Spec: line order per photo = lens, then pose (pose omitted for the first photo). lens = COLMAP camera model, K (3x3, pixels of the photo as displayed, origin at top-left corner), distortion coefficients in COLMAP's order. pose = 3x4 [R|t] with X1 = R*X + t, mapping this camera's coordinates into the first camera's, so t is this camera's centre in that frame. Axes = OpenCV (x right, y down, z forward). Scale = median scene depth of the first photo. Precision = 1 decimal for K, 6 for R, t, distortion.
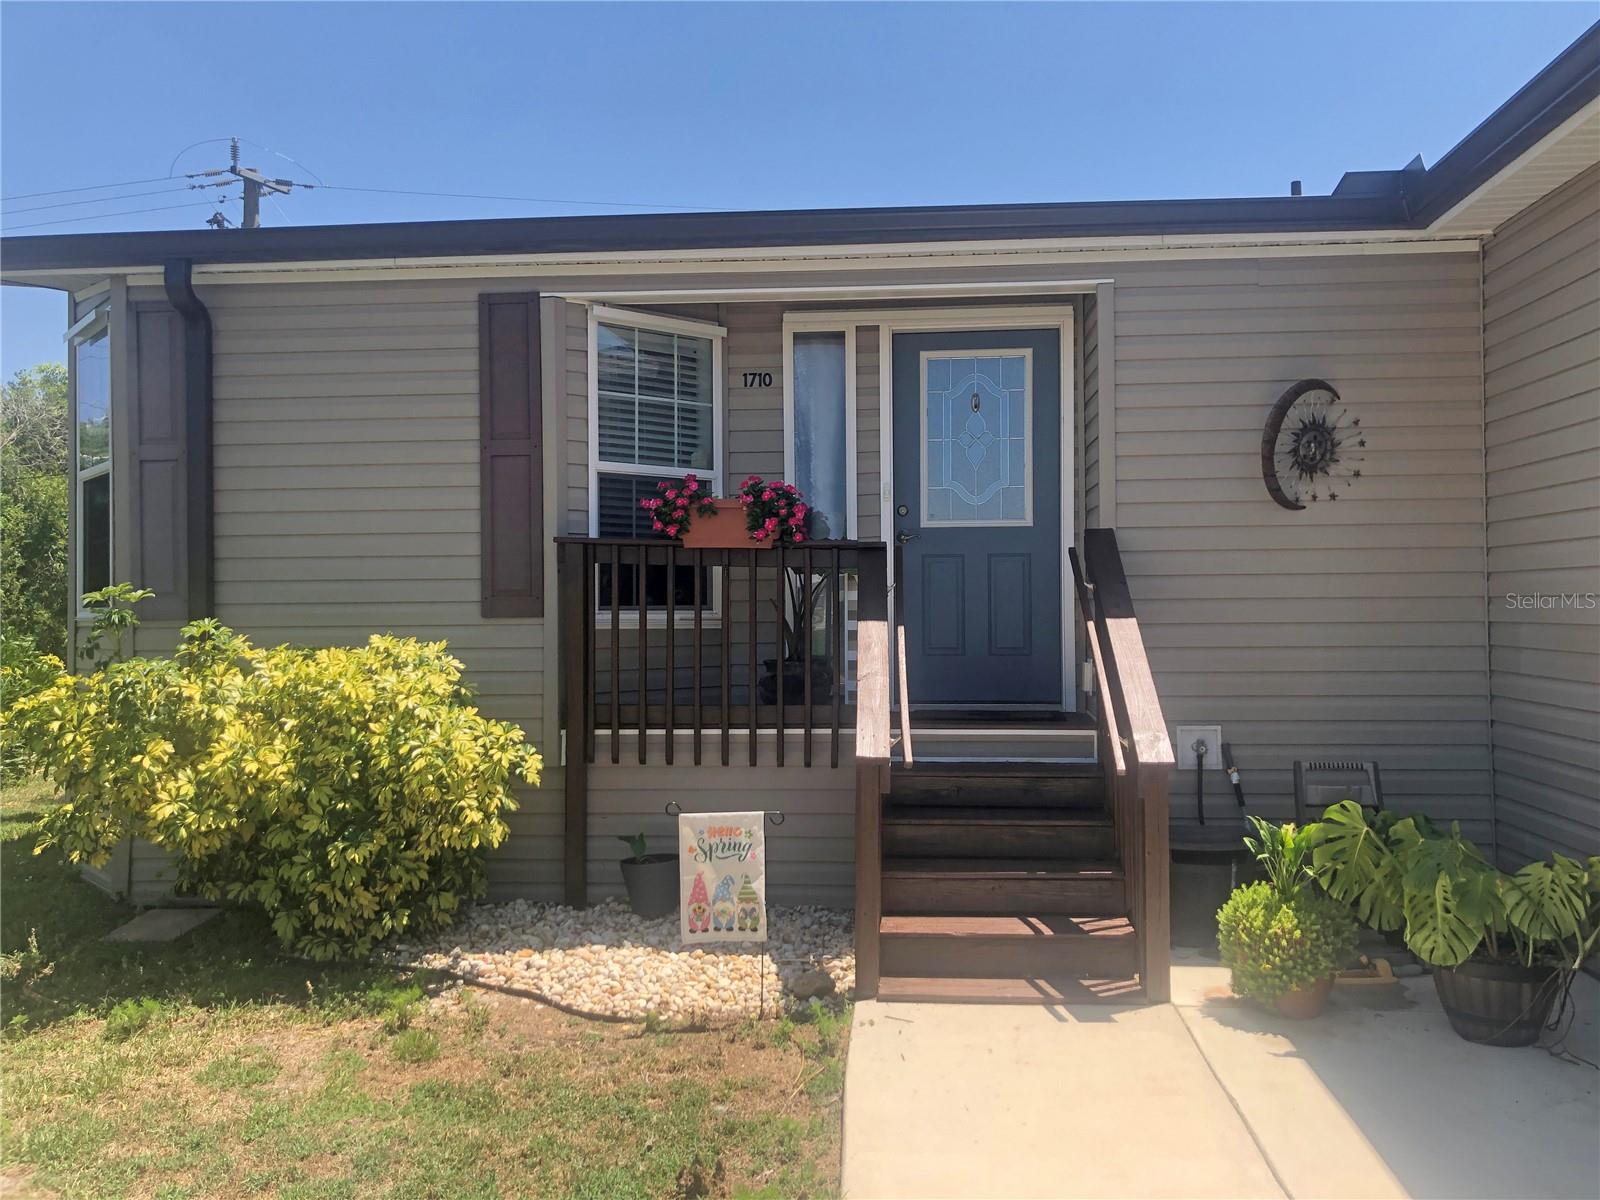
lens RADIAL K [[1306.1, 0, 800.0], [0, 1306.1, 600.0], [0, 0, 1]] dist [-0.005474, 0.012022]
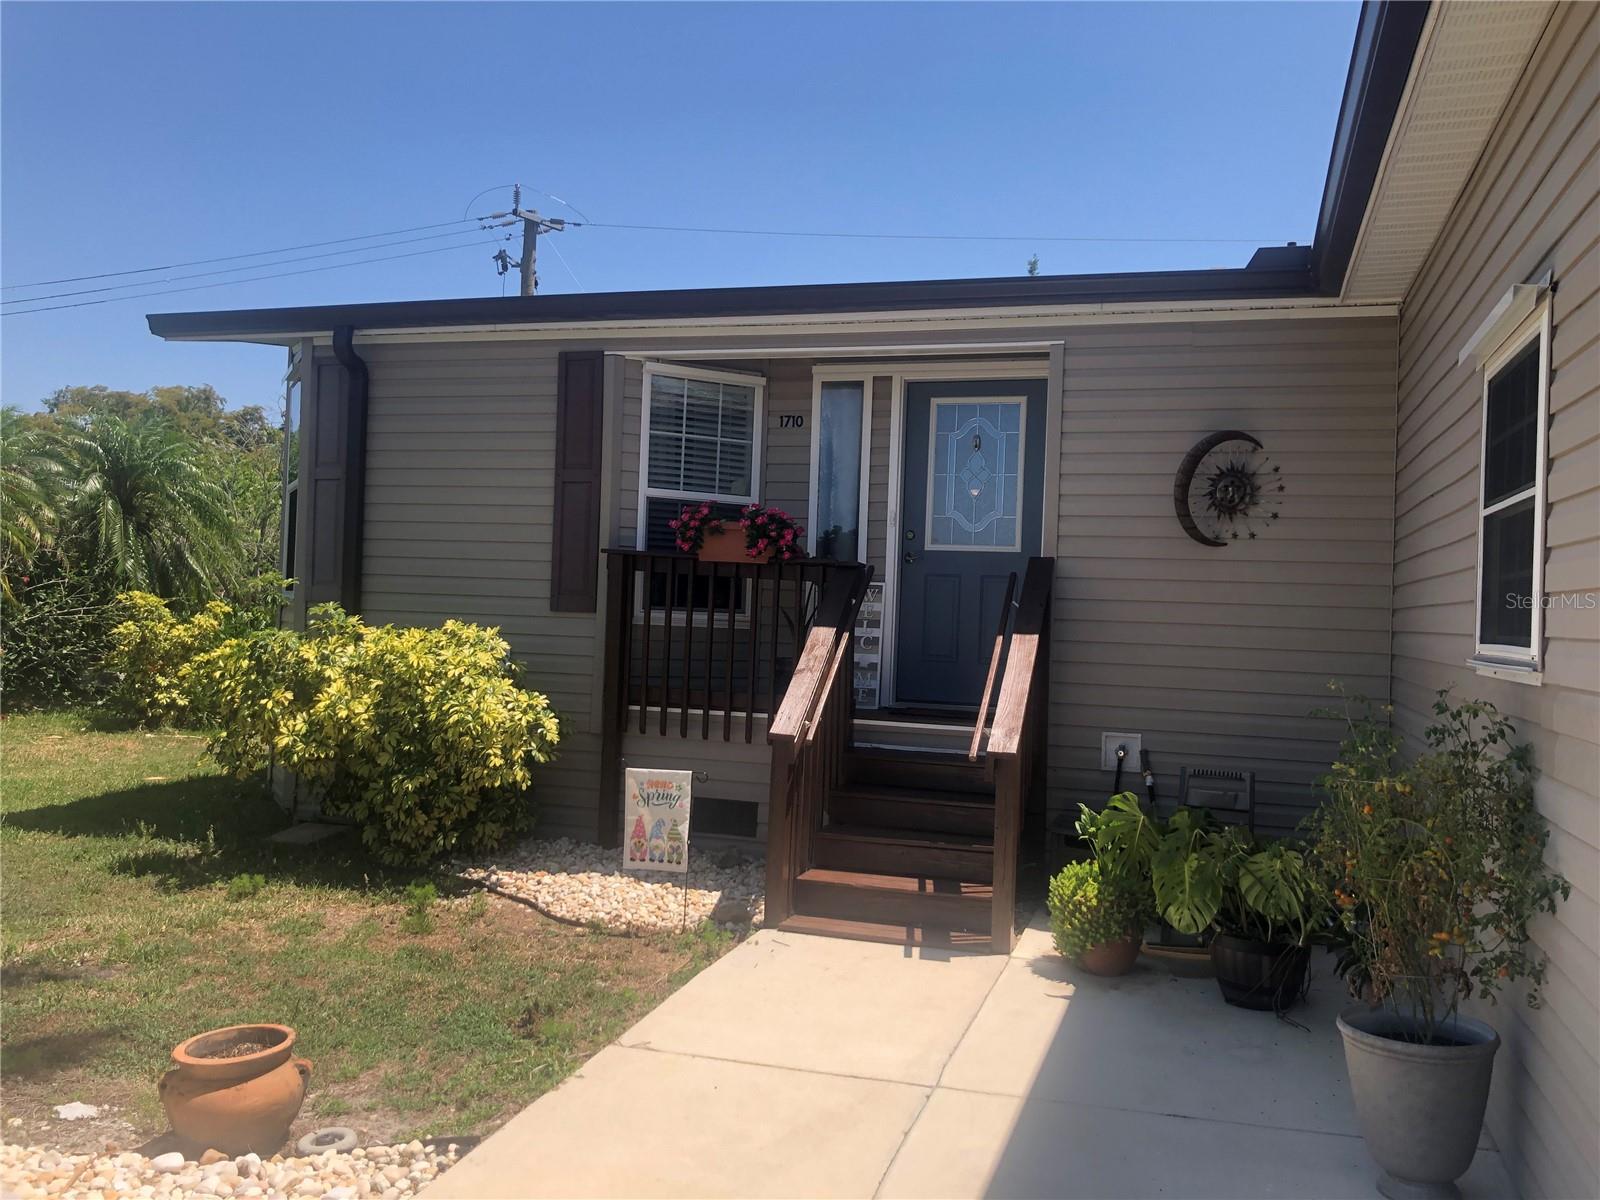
lens RADIAL K [[1306.1, 0, 800.0], [0, 1306.1, 600.0], [0, 0, 1]] dist [-0.005474, 0.012022]
pose [[0.973765, 0.041758, -0.223690, 0.307362], [-0.043328, 0.999059, -0.002115, -0.005332], [0.223391, 0.011751, 0.974658, -0.188777]]
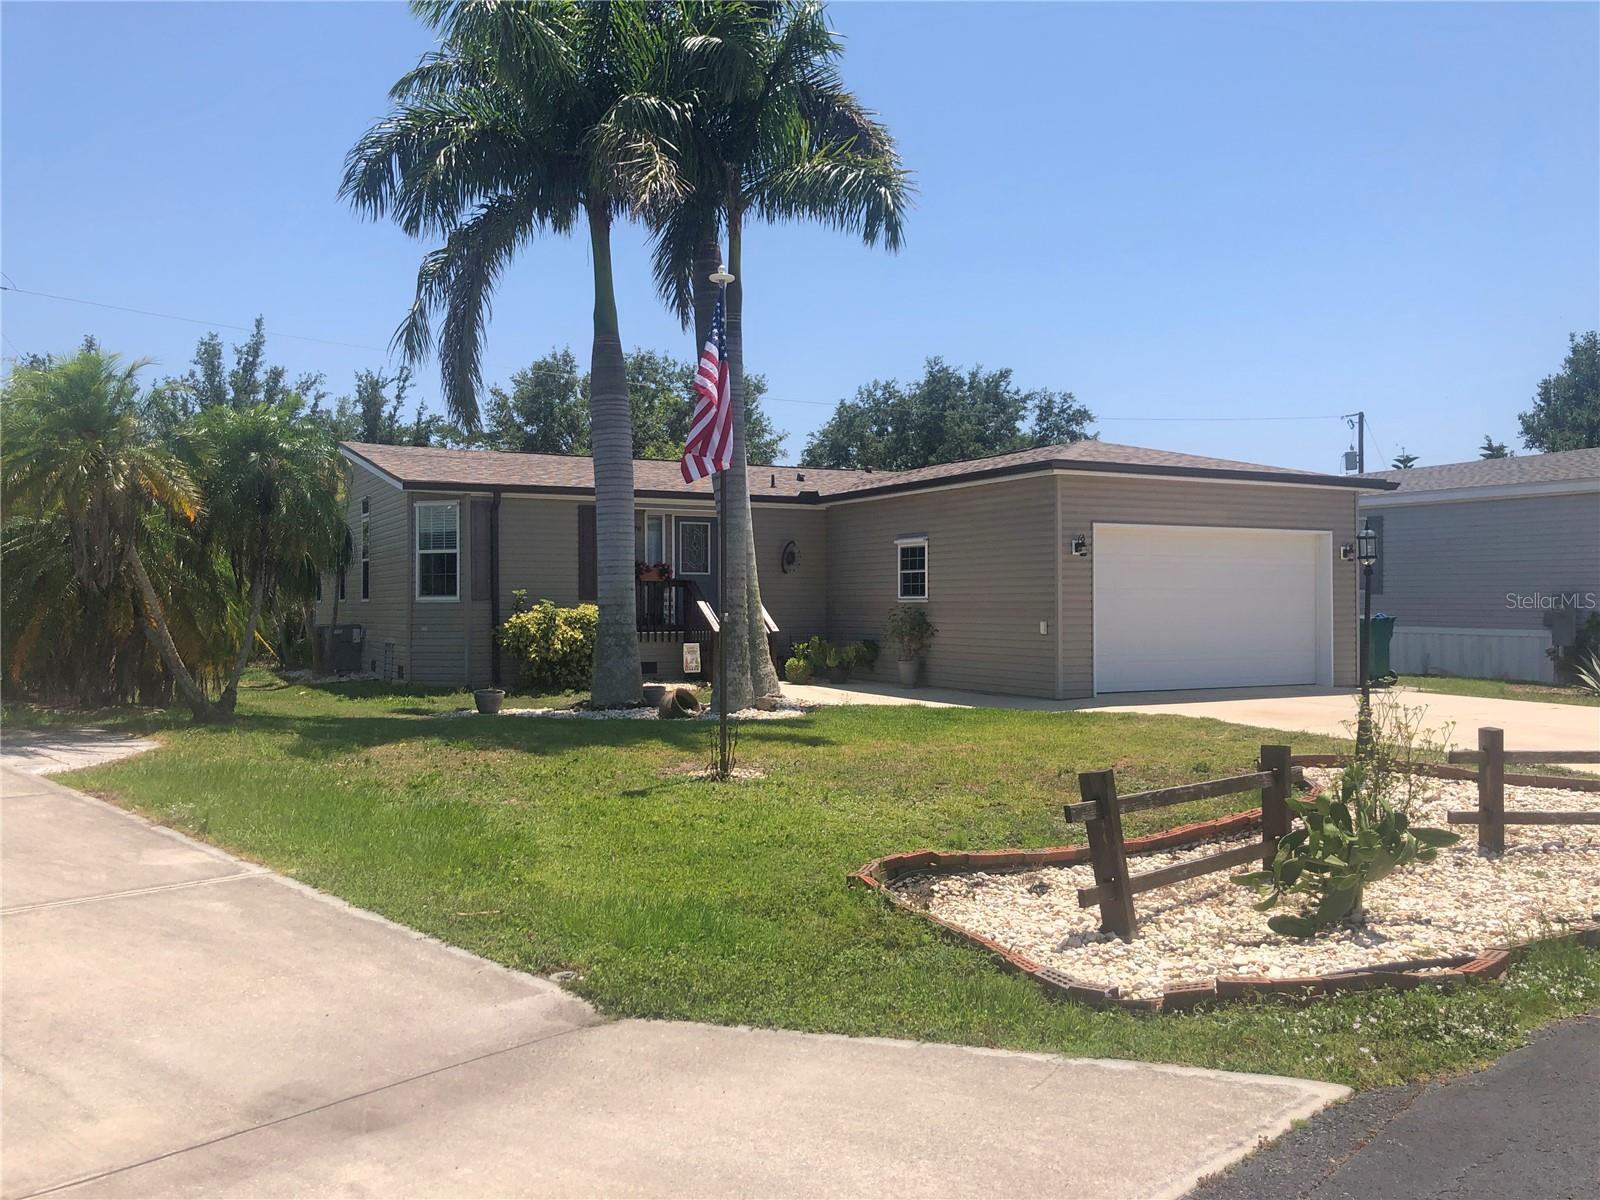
lens RADIAL K [[1292.3, 0, 826.5], [0, 1292.3, 599.1], [0, 0, 1]] dist [0.174200, -0.621060]
pose [[0.830813, 0.005532, 0.556524, -1.819440], [-0.004270, 0.999985, -0.003566, 0.023594], [-0.556535, 0.000586, 0.830824, -2.484768]]
